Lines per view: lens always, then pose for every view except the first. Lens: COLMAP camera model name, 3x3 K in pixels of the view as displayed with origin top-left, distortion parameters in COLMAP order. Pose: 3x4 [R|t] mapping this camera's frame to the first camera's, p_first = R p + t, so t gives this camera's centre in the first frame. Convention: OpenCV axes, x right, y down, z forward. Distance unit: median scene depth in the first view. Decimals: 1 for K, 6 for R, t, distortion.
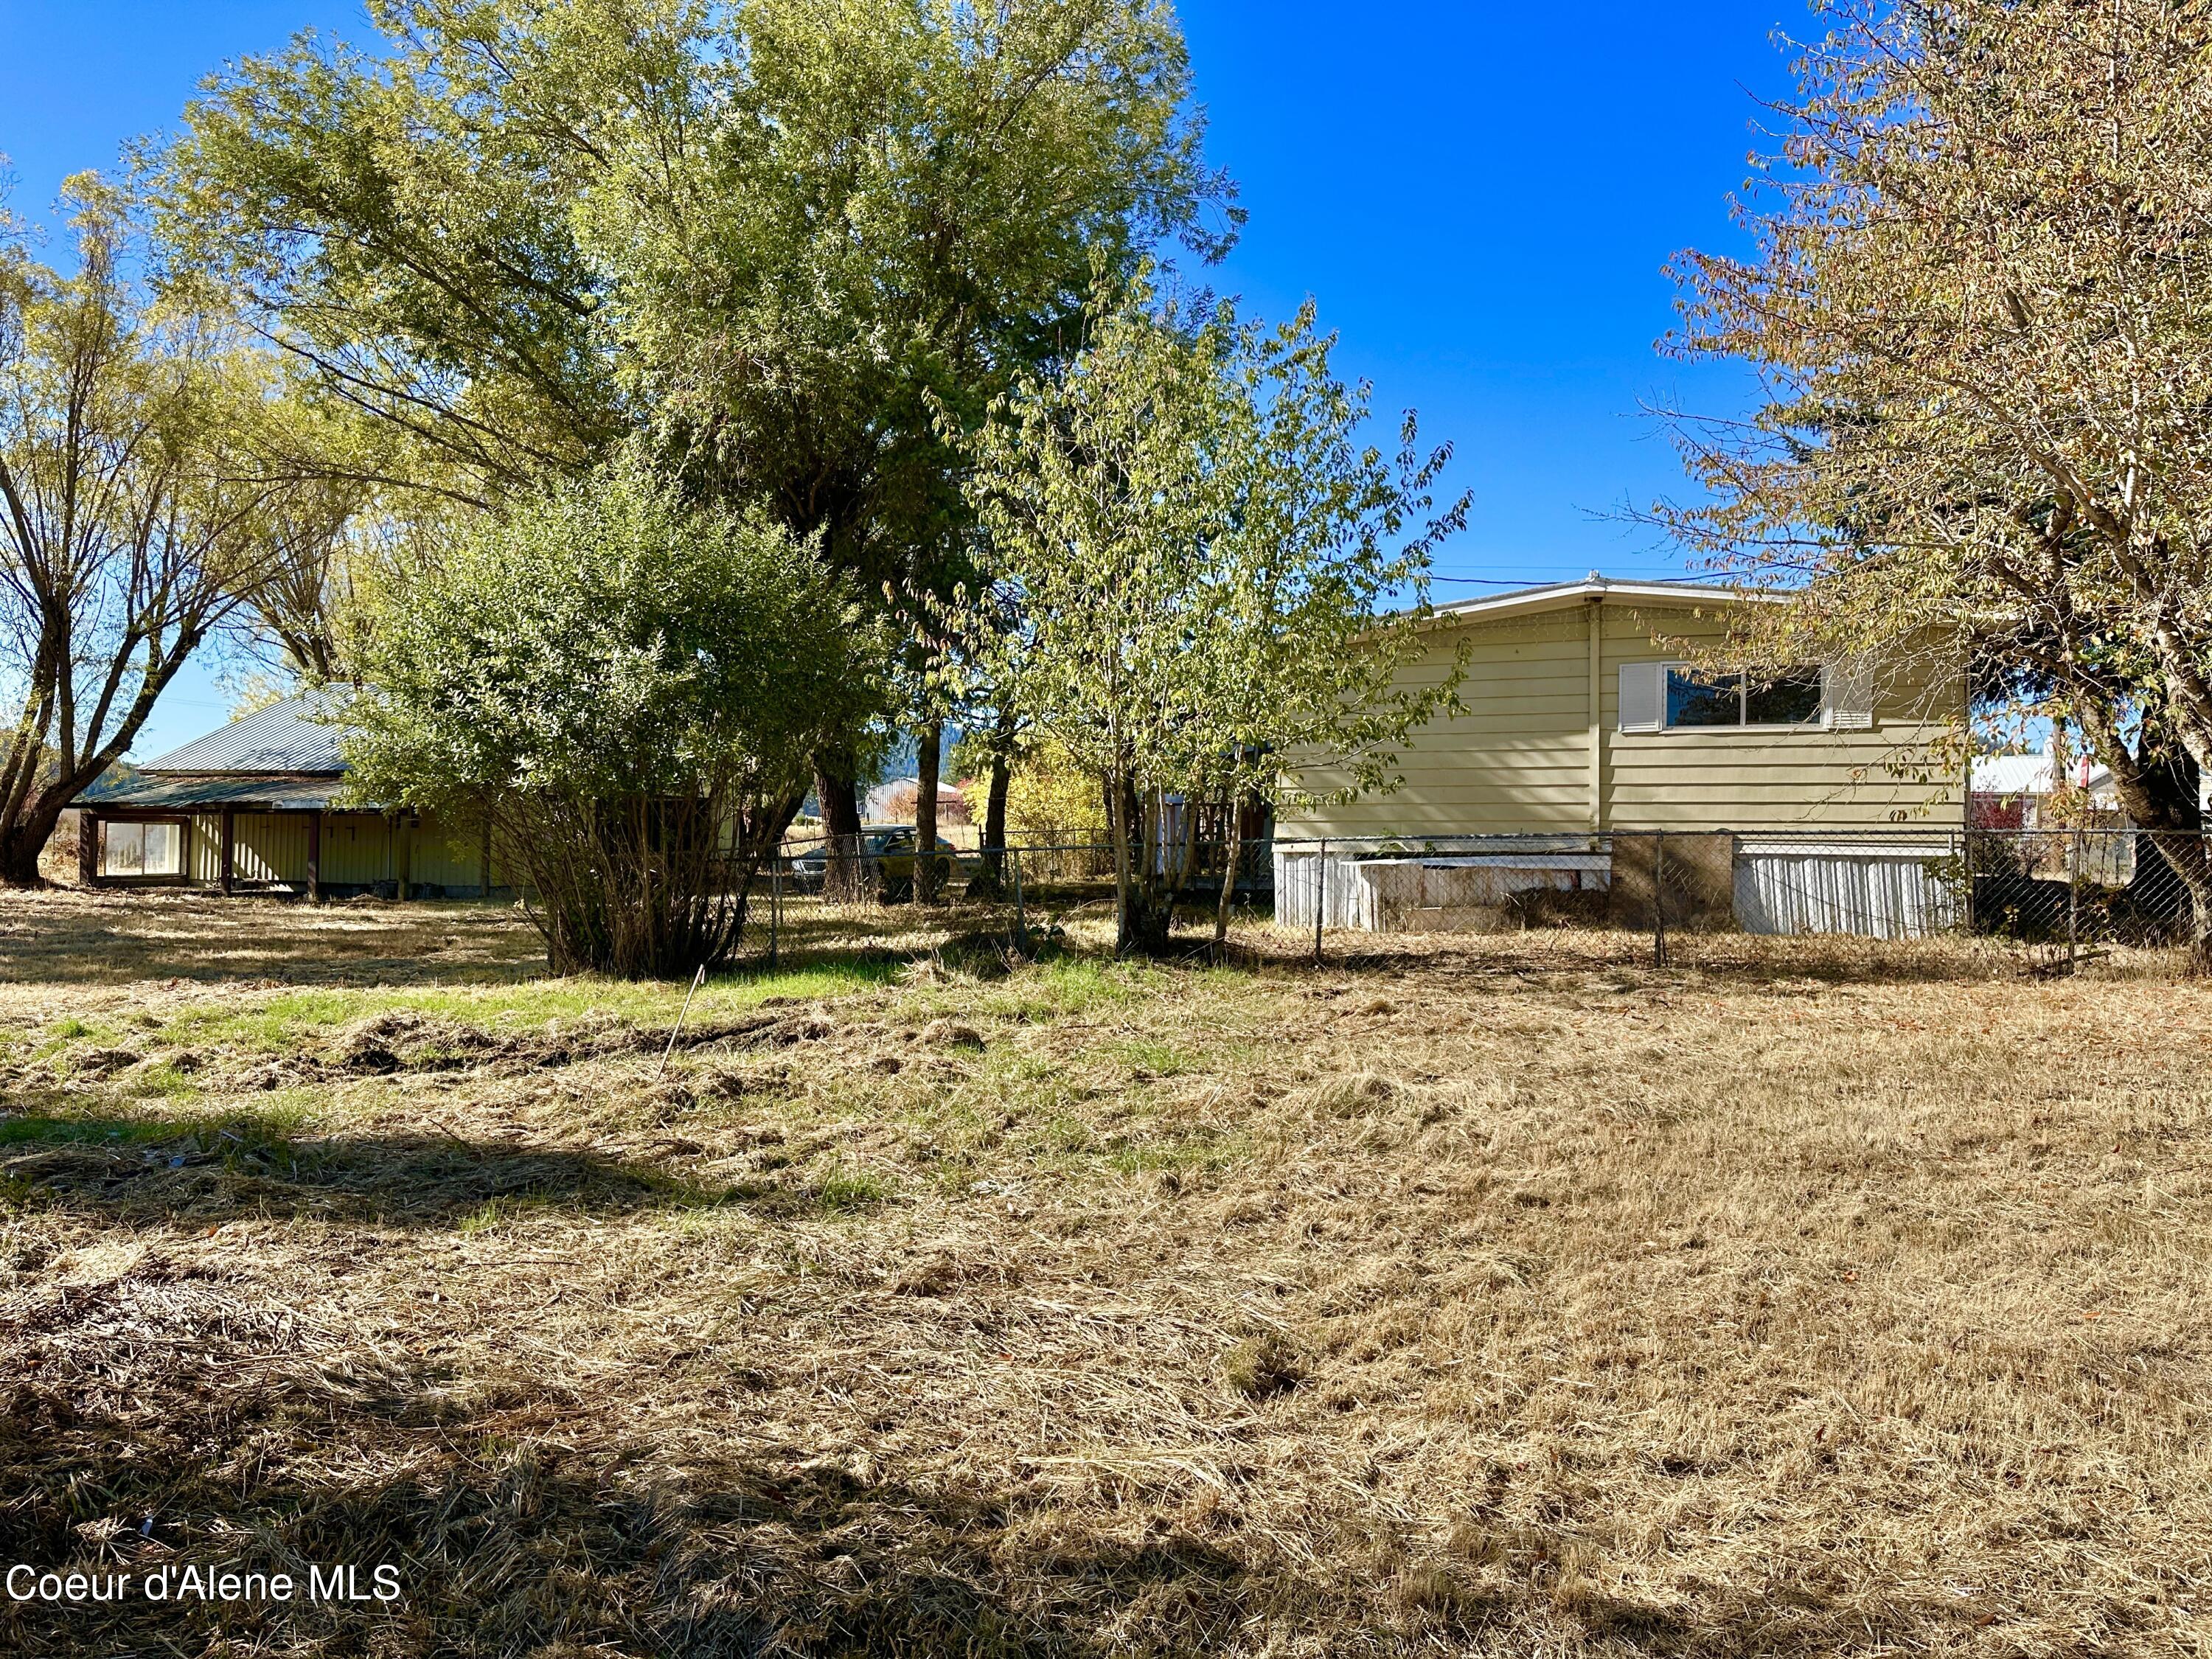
lens RADIAL K [[1549.7, 0, 1103.1], [0, 1549.7, 835.3], [0, 0, 1]] dist [0.026790, -0.021878]
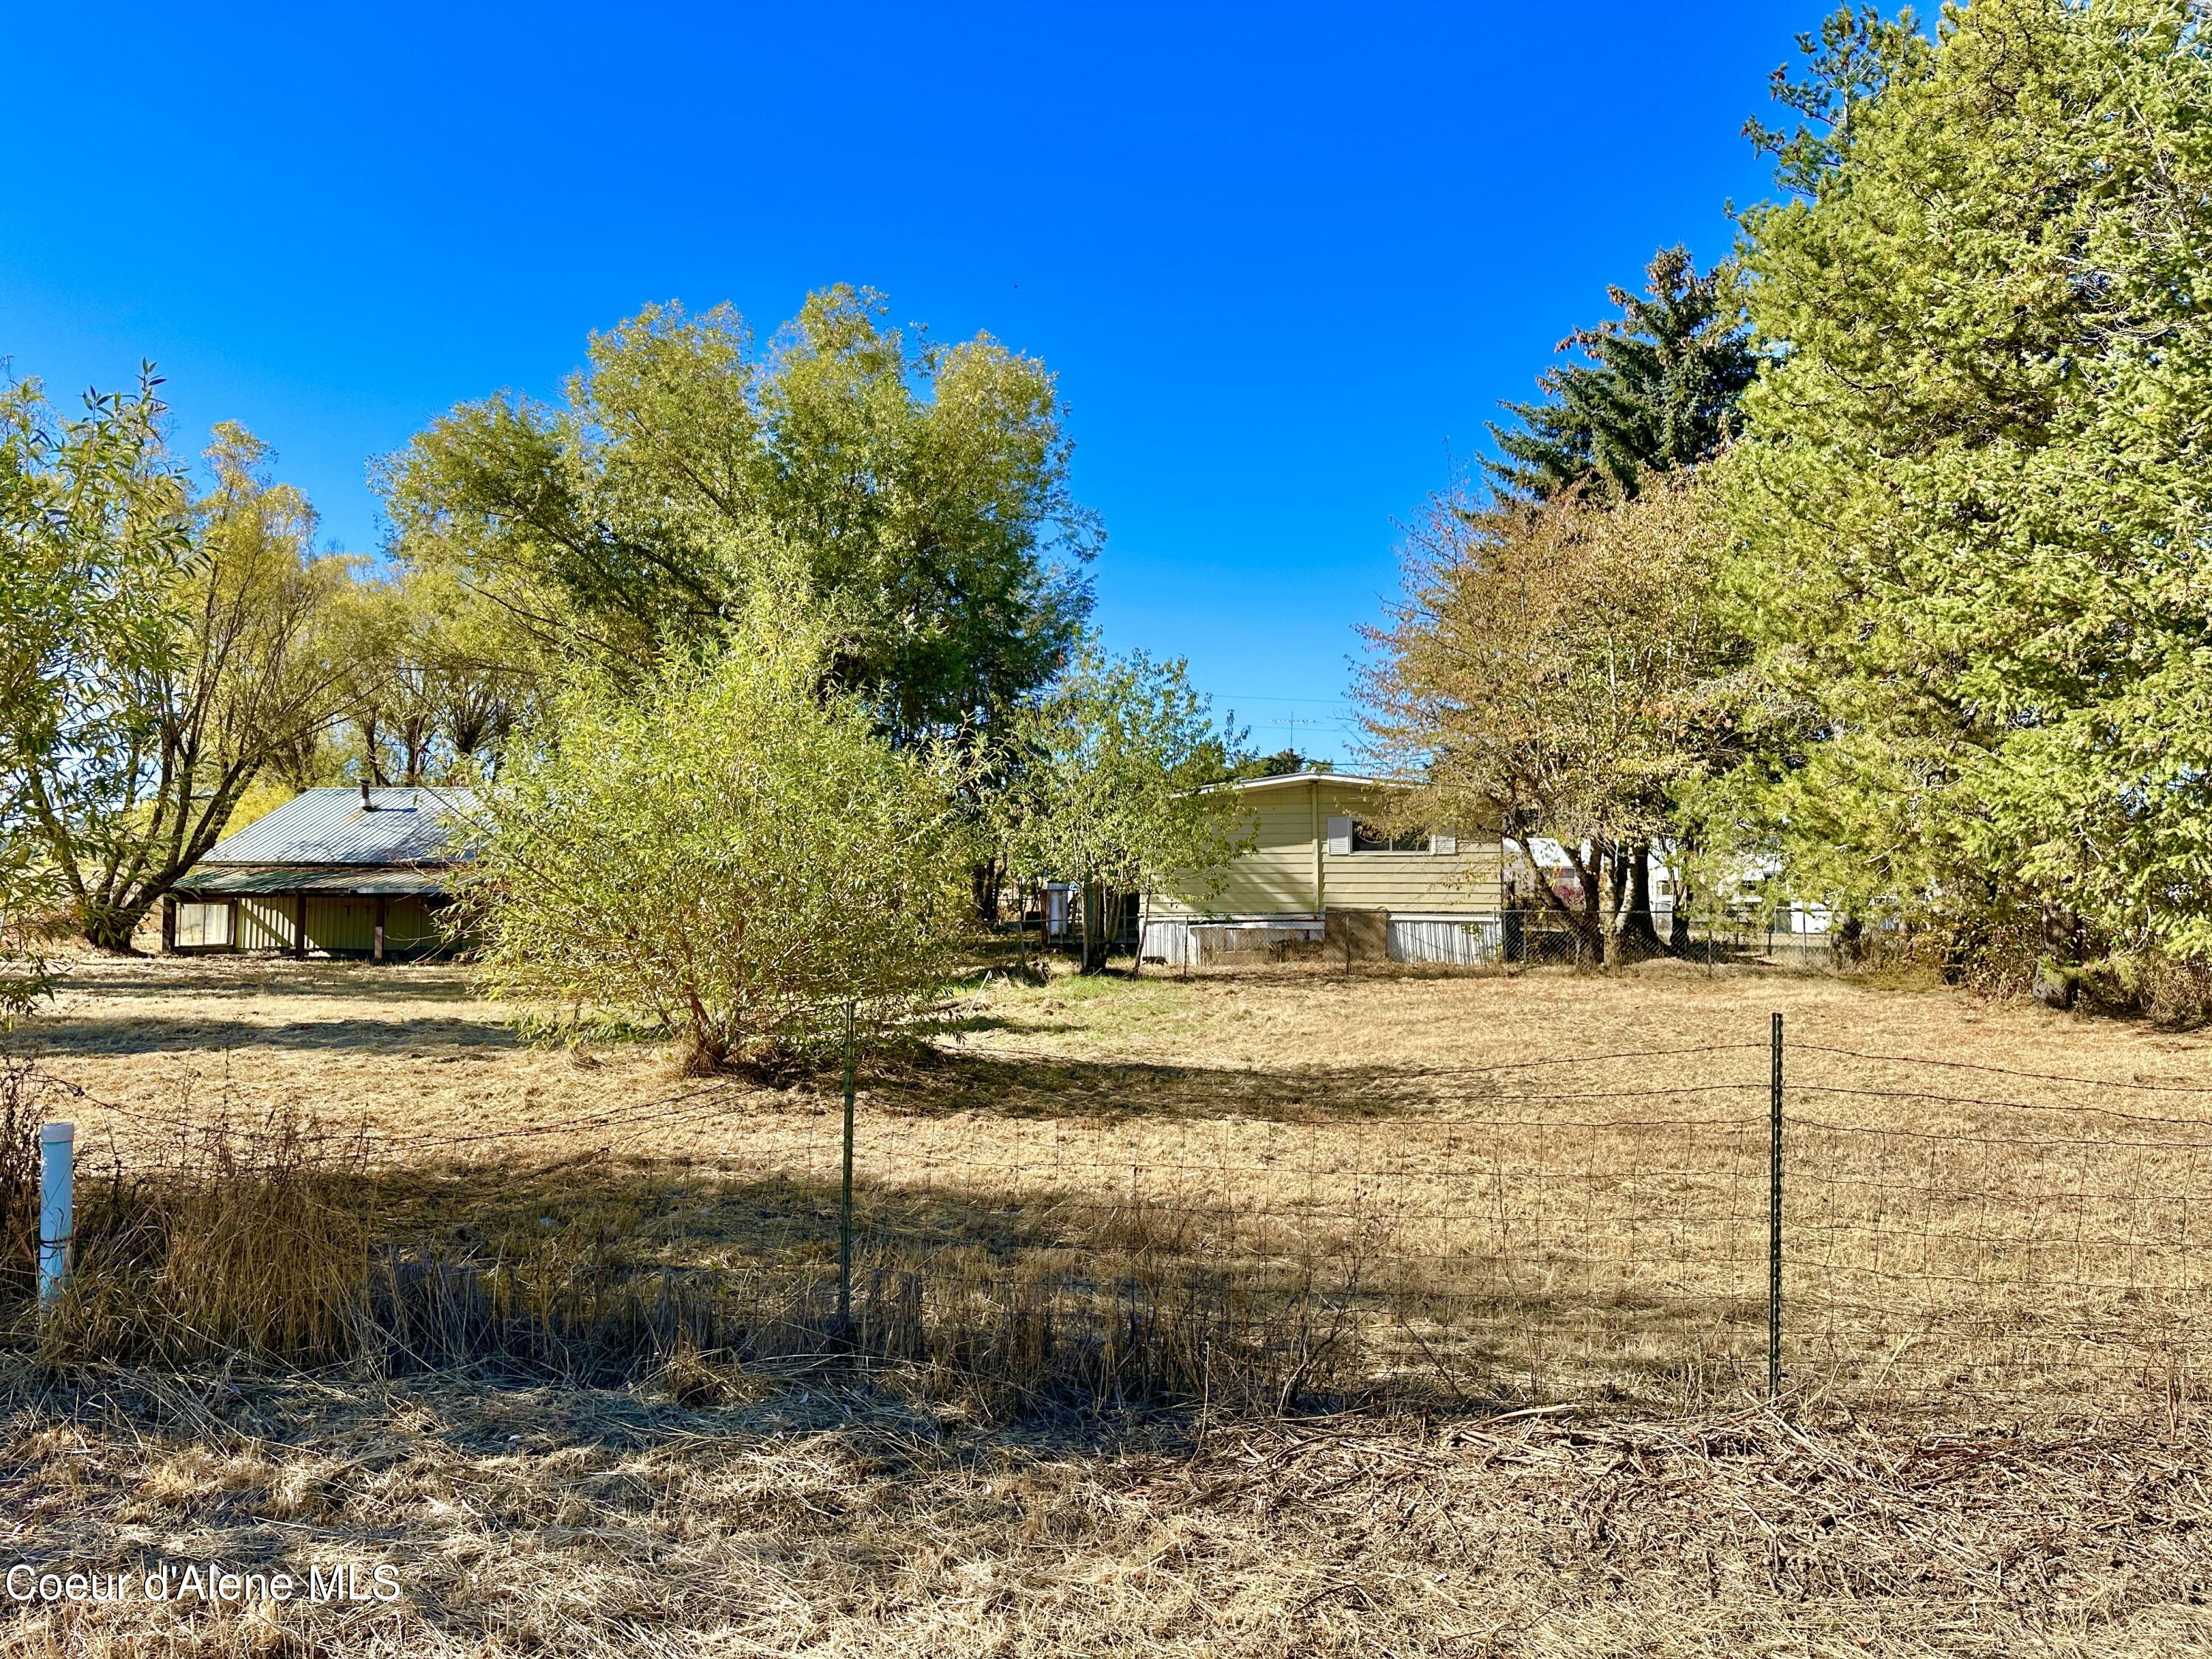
lens RADIAL K [[1549.7, 0, 1099.4], [0, 1549.7, 830.5], [0, 0, 1]] dist [0.026790, -0.021878]
pose [[0.984193, 0.000841, 0.177097, -0.241595], [0.006520, 0.999139, -0.040981, -0.019525], [-0.176979, 0.041488, 0.983340, -0.706311]]
